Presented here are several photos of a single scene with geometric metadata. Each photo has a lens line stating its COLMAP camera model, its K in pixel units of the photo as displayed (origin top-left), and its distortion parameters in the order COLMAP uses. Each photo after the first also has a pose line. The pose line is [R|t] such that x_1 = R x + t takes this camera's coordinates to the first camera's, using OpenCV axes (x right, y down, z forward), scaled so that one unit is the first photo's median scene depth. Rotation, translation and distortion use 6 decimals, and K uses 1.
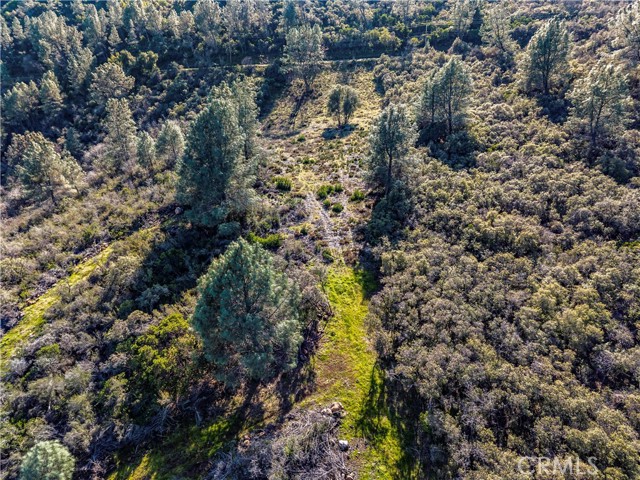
lens RADIAL K [[427.9, 0, 321.1], [0, 427.9, 237.7], [0, 0, 1]] dist [0.026519, -0.022482]
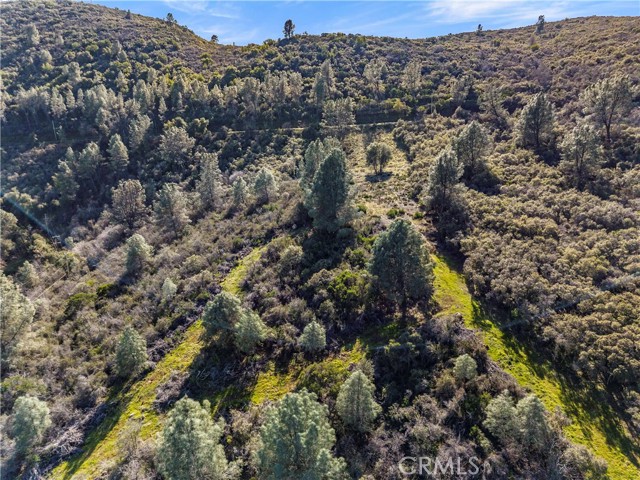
lens RADIAL K [[427.9, 0, 321.1], [0, 427.9, 240.7], [0, 0, 1]] dist [0.026519, -0.022482]
pose [[0.999026, -0.014960, 0.041513, -0.198922], [0.020206, 0.991442, -0.128973, 0.107150], [-0.039229, 0.129686, 0.990779, -0.243949]]
